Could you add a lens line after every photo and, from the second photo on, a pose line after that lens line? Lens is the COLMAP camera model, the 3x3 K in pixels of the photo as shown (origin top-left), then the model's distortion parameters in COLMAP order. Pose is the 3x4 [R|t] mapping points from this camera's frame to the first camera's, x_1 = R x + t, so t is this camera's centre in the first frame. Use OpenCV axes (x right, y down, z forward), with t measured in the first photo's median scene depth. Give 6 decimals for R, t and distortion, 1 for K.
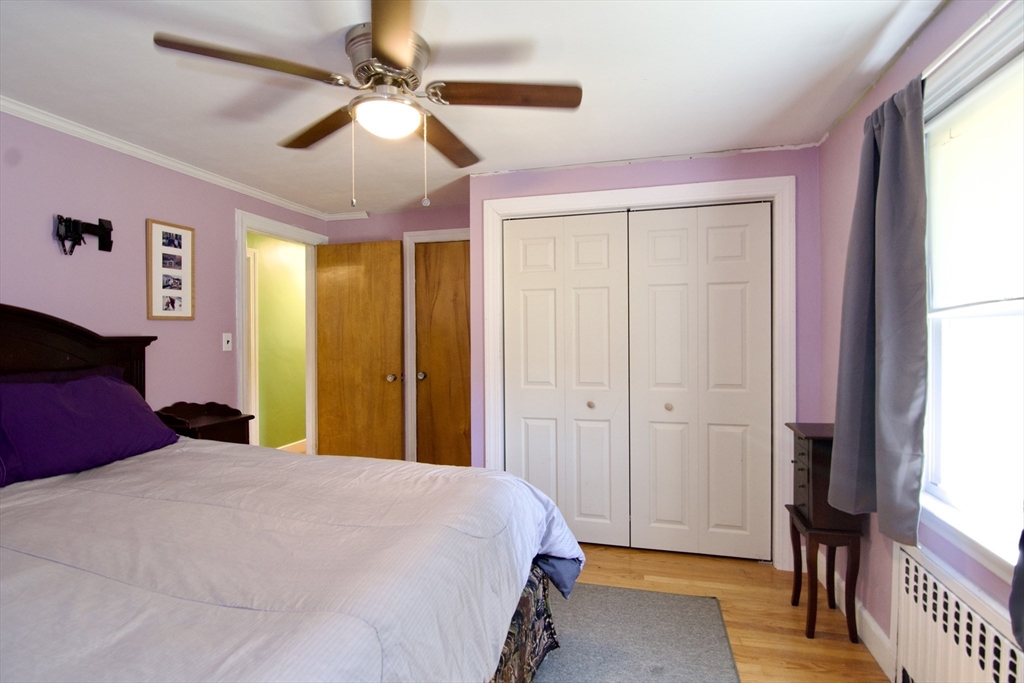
lens RADIAL K [[496.4, 0, 509.0], [0, 496.4, 340.0], [0, 0, 1]] dist [-0.006325, -0.008639]
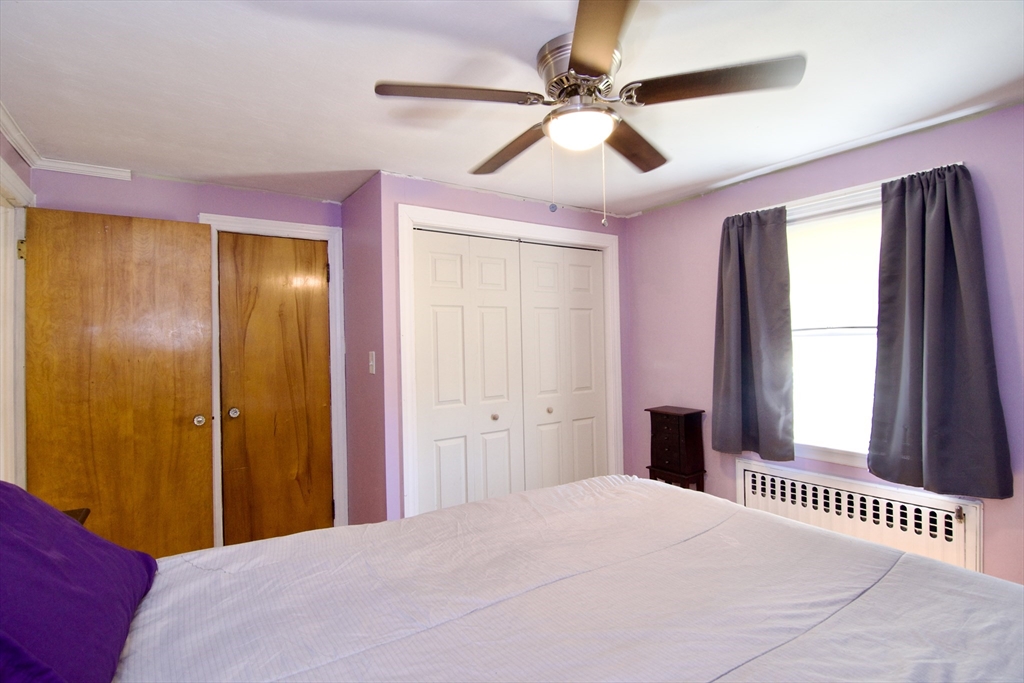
lens RADIAL K [[496.4, 0, 510.8], [0, 496.4, 341.3], [0, 0, 1]] dist [-0.006325, -0.008639]
pose [[0.649709, -0.003872, 0.760174, -0.605759], [0.028302, 0.999417, -0.019098, -0.010012], [-0.759656, 0.033923, 0.649439, 0.274739]]
